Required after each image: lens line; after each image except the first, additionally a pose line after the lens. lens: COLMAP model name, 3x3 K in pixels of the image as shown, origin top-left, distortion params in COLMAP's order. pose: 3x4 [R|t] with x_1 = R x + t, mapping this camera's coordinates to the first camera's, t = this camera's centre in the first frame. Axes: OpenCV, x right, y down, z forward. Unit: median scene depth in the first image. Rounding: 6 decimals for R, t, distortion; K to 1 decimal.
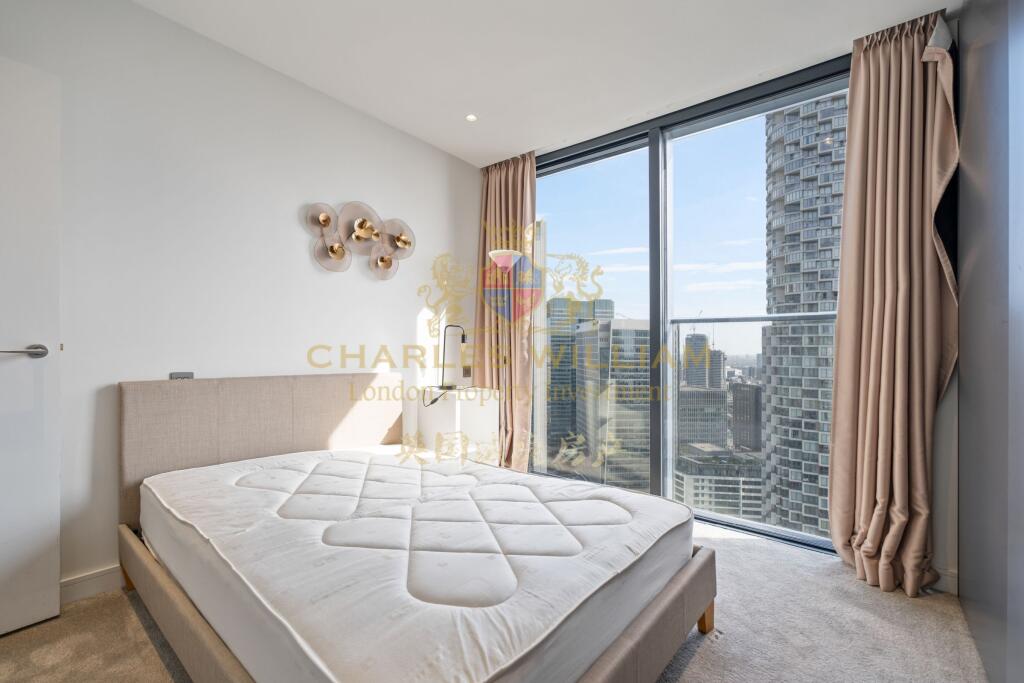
lens RADIAL K [[442.2, 0, 512.0], [0, 442.2, 341.5], [0, 0, 1]] dist [-0.018331, 0.013041]
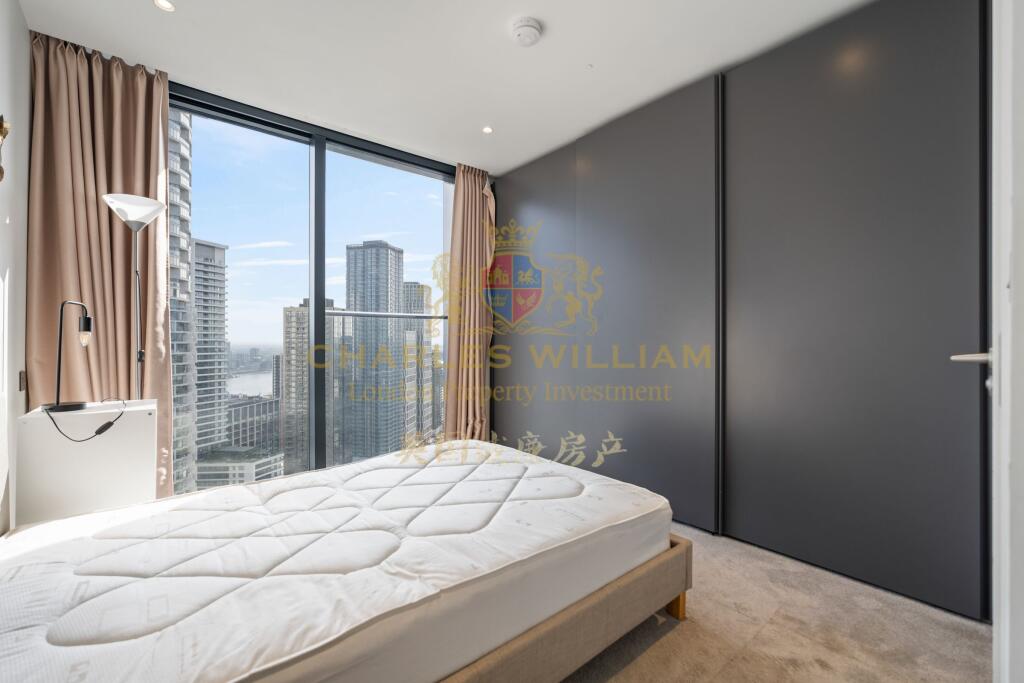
lens RADIAL K [[442.2, 0, 512.0], [0, 442.2, 341.5], [0, 0, 1]] dist [-0.018331, 0.013041]
pose [[0.174079, -0.012628, 0.984651, -0.909104], [-0.022011, 0.999618, 0.016712, -0.008475], [-0.984486, -0.024582, 0.173735, 0.470023]]
